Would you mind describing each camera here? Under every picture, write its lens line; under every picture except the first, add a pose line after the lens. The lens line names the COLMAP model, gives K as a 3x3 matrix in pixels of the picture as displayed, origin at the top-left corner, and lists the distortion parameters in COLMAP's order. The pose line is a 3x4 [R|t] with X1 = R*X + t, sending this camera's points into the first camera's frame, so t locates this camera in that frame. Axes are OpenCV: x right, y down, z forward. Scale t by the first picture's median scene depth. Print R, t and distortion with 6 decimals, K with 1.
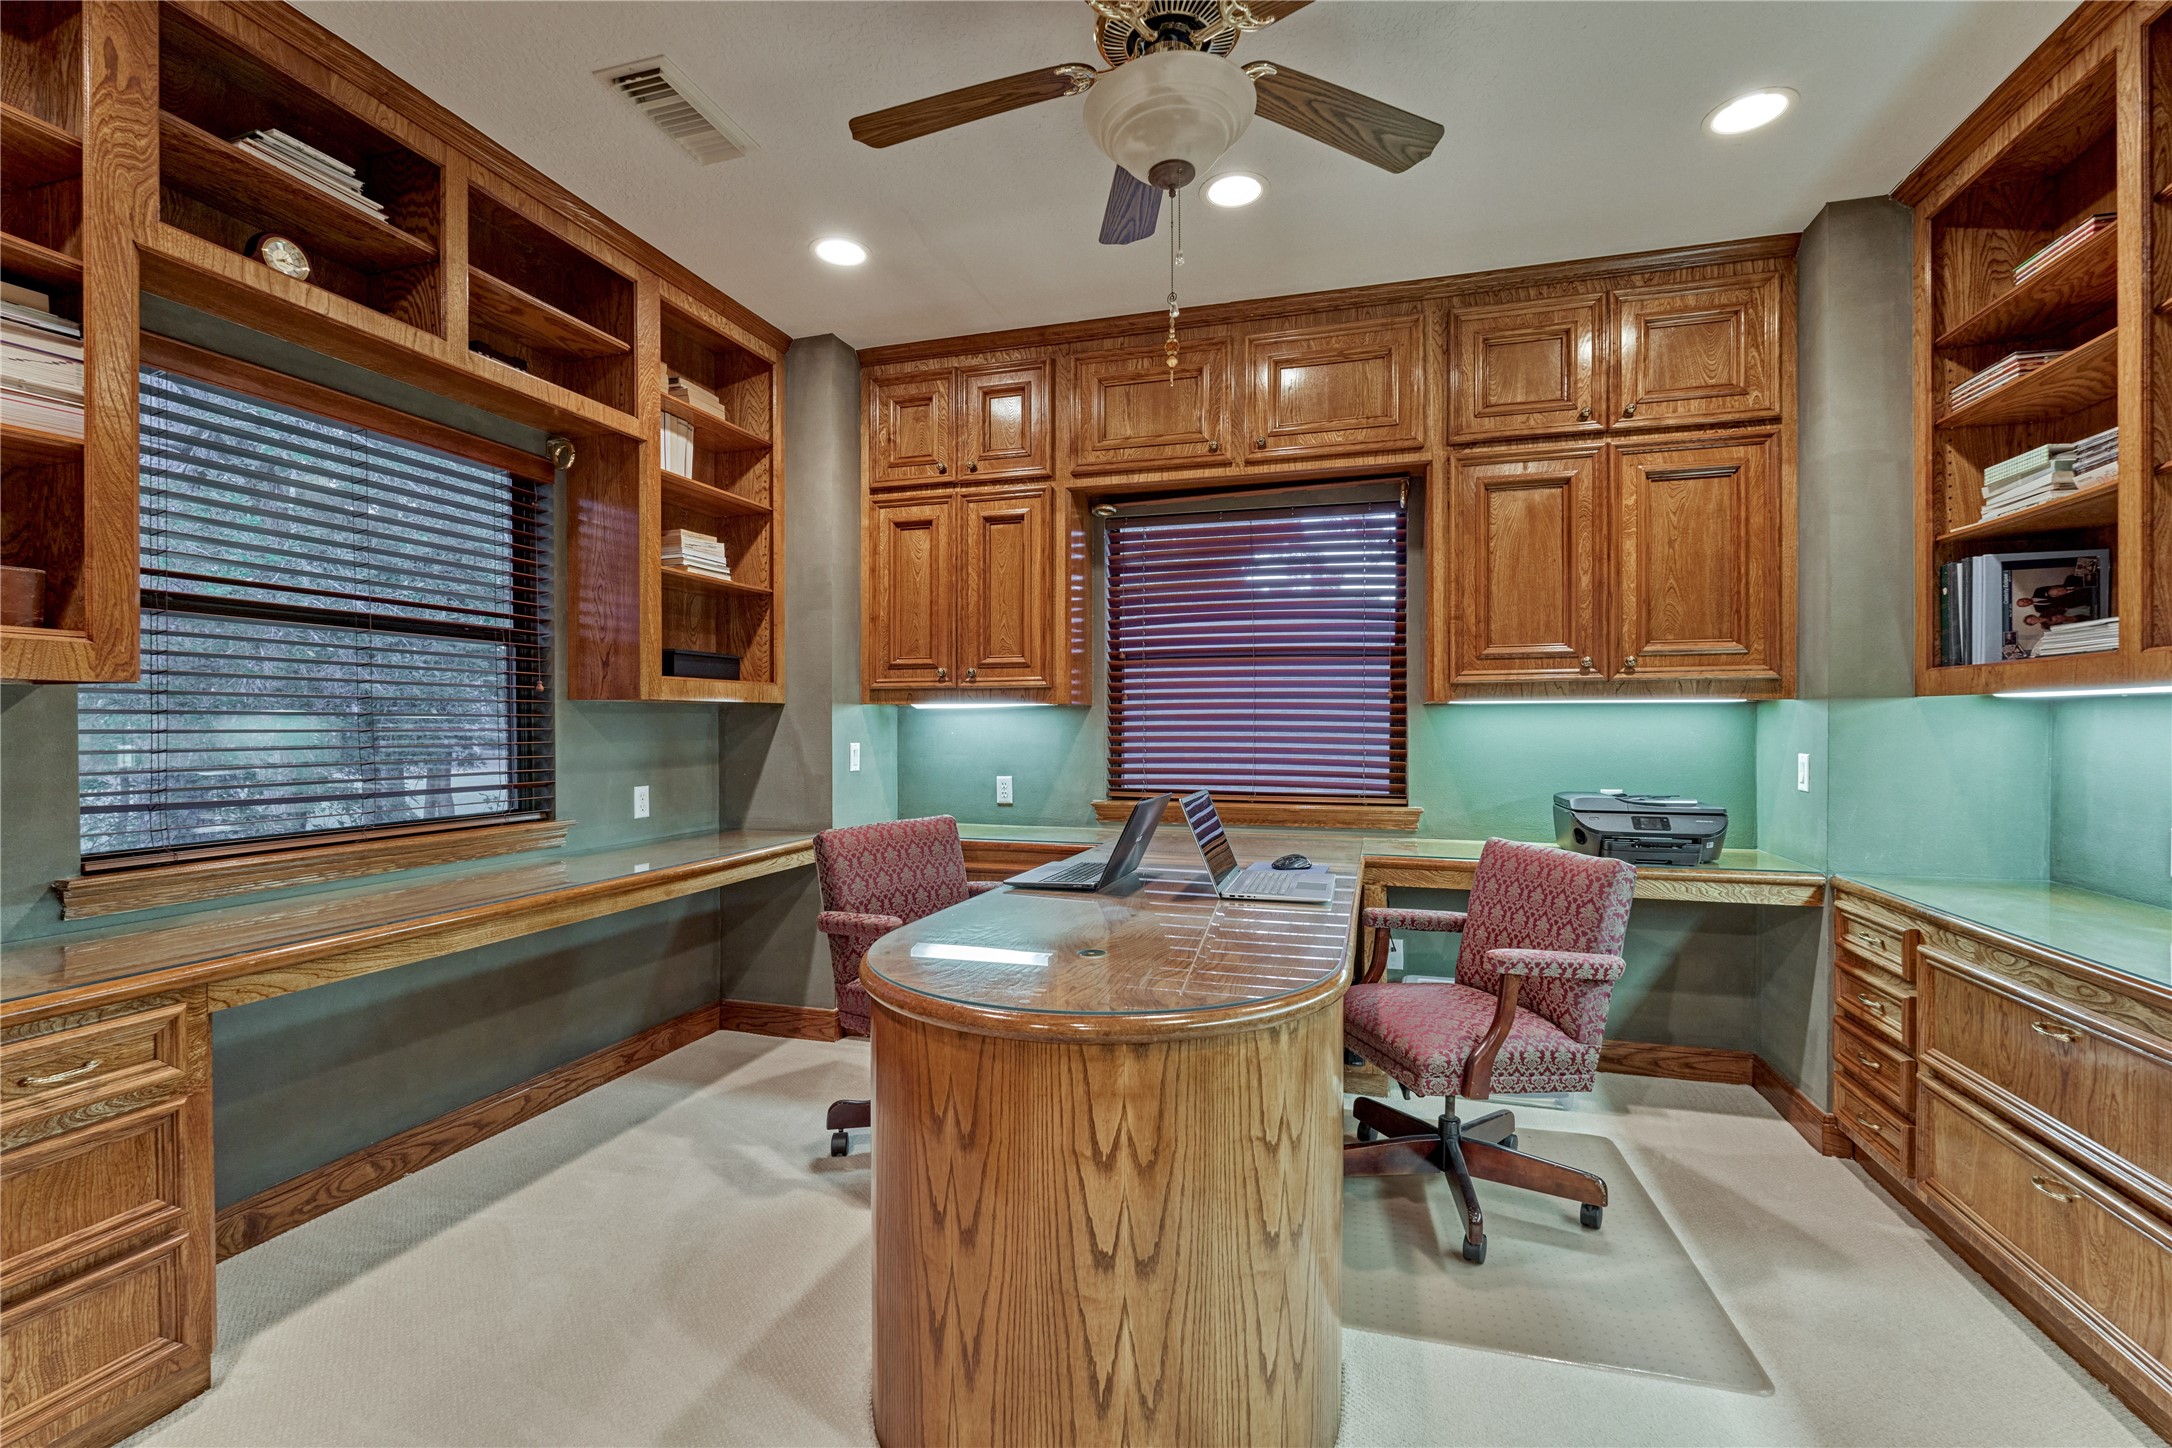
lens RADIAL K [[930.1, 0, 1086.3], [0, 930.1, 724.3], [0, 0, 1]] dist [-0.007432, 0.000544]
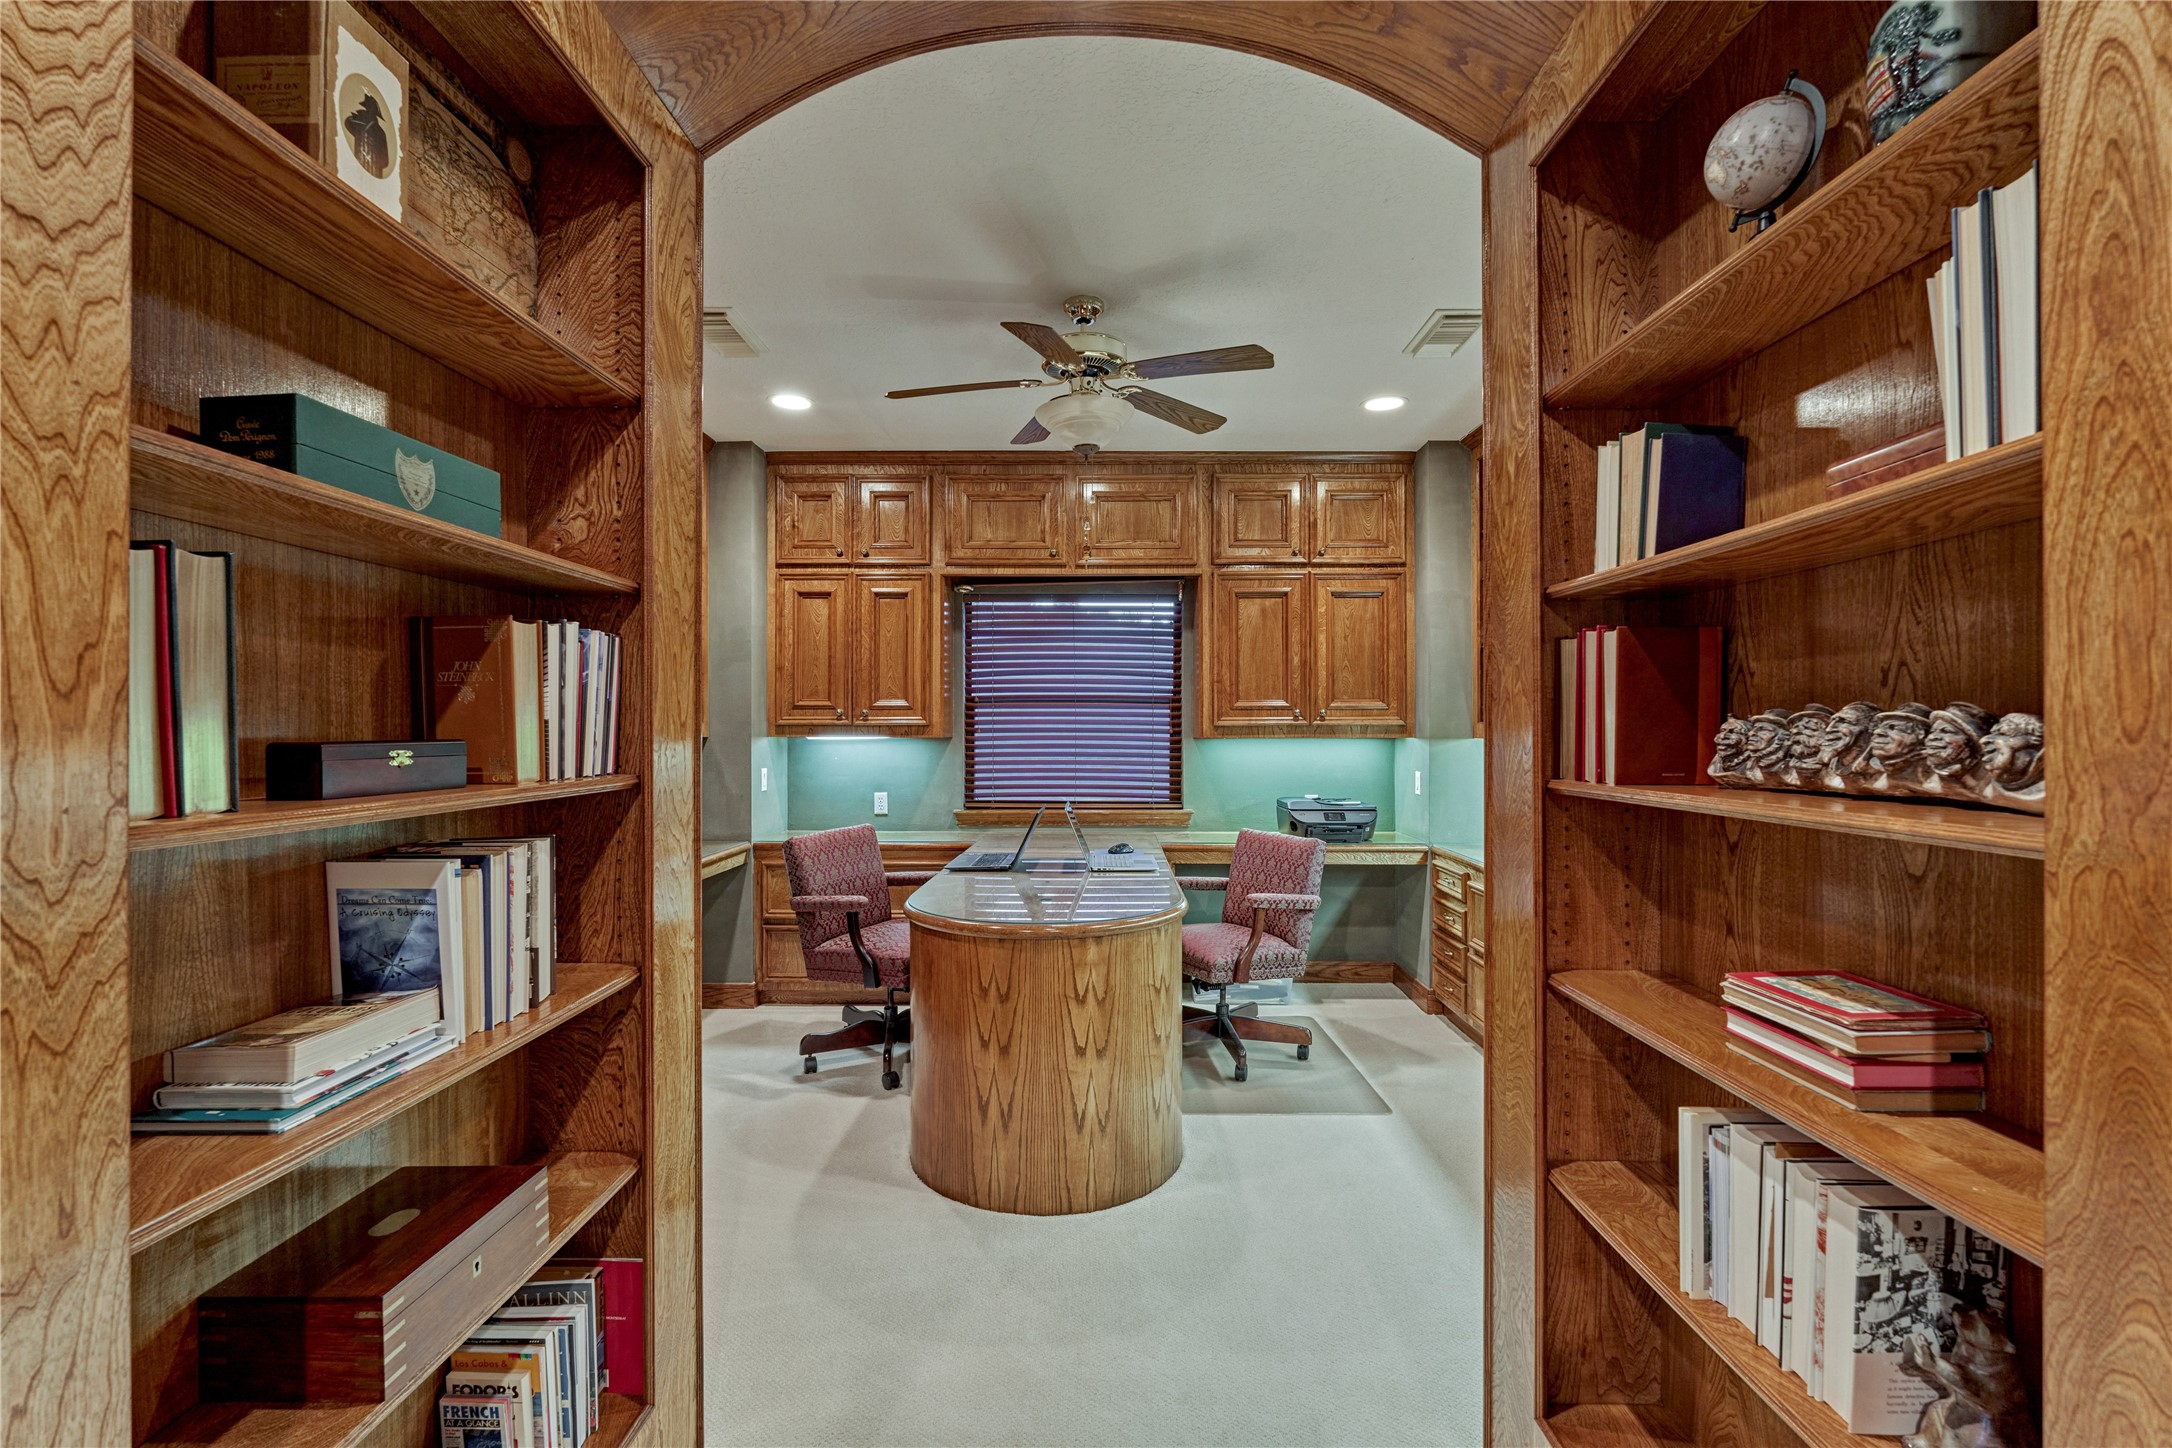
lens RADIAL K [[930.1, 0, 1075.1], [0, 930.1, 727.4], [0, 0, 1]] dist [-0.007432, 0.000544]
pose [[0.962975, -0.000076, 0.269590, -0.233379], [0.000737, 0.999997, -0.002351, -0.040120], [-0.269589, 0.002463, 0.962972, -0.389408]]
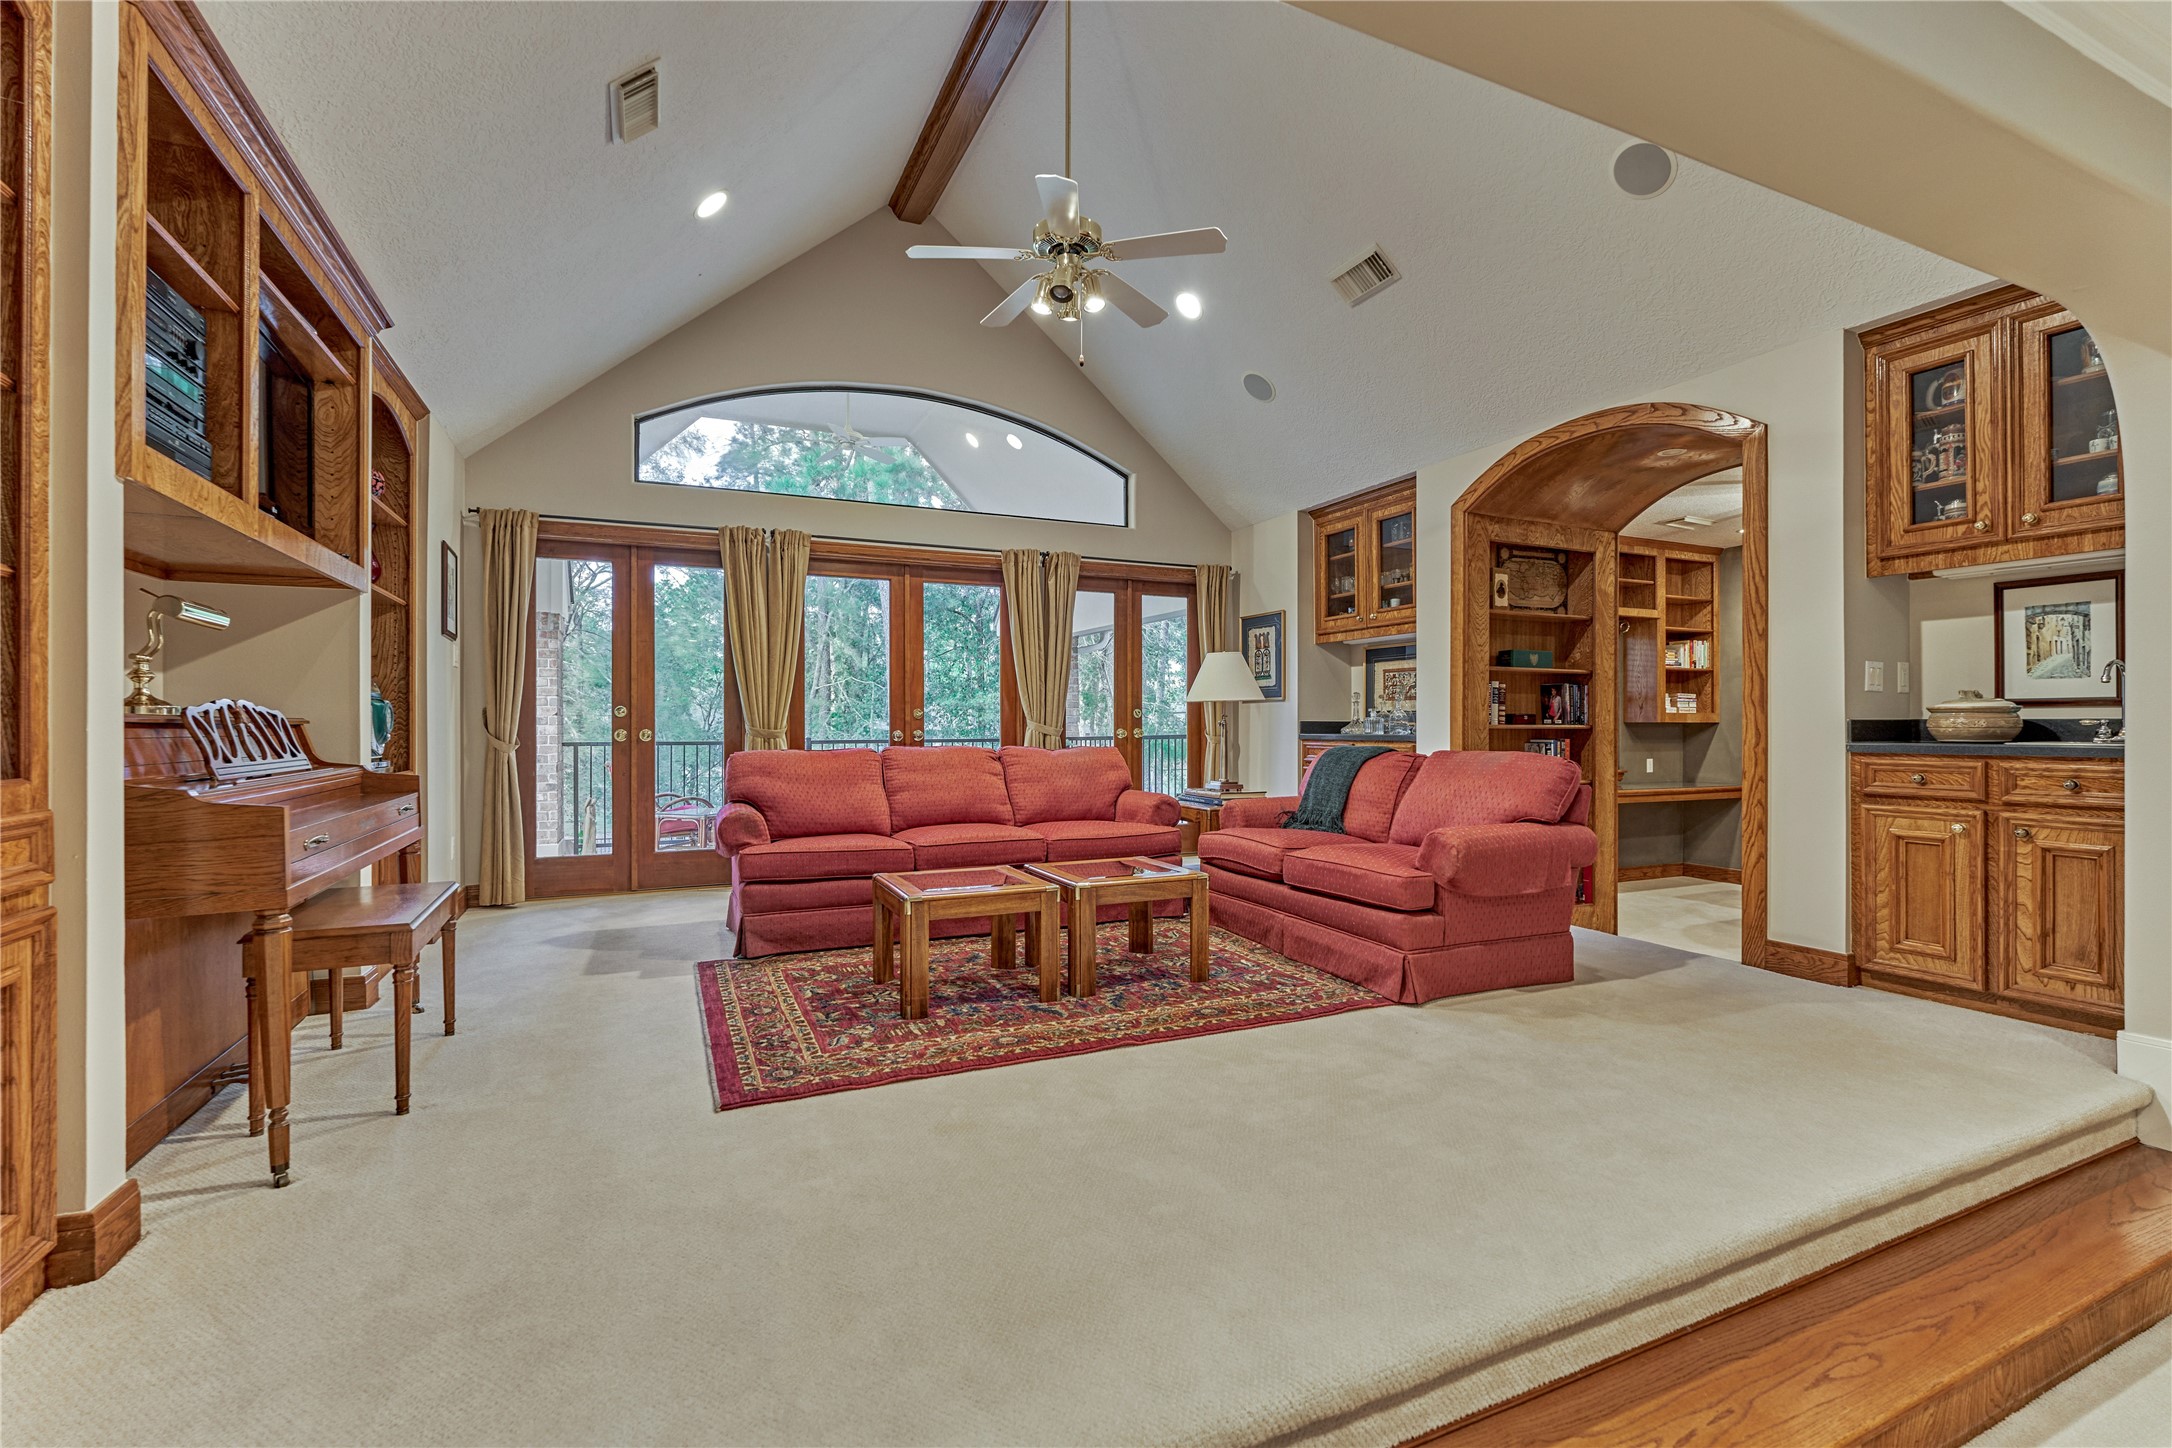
lens RADIAL K [[954.1, 0, 1095.9], [0, 954.1, 735.8], [0, 0, 1]] dist [0.003330, 0.000287]
pose [[0.661959, 0.000041, -0.749540, 0.444426], [0.003155, 0.999991, 0.002840, -0.000829], [0.749533, -0.004244, 0.661953, -1.828023]]
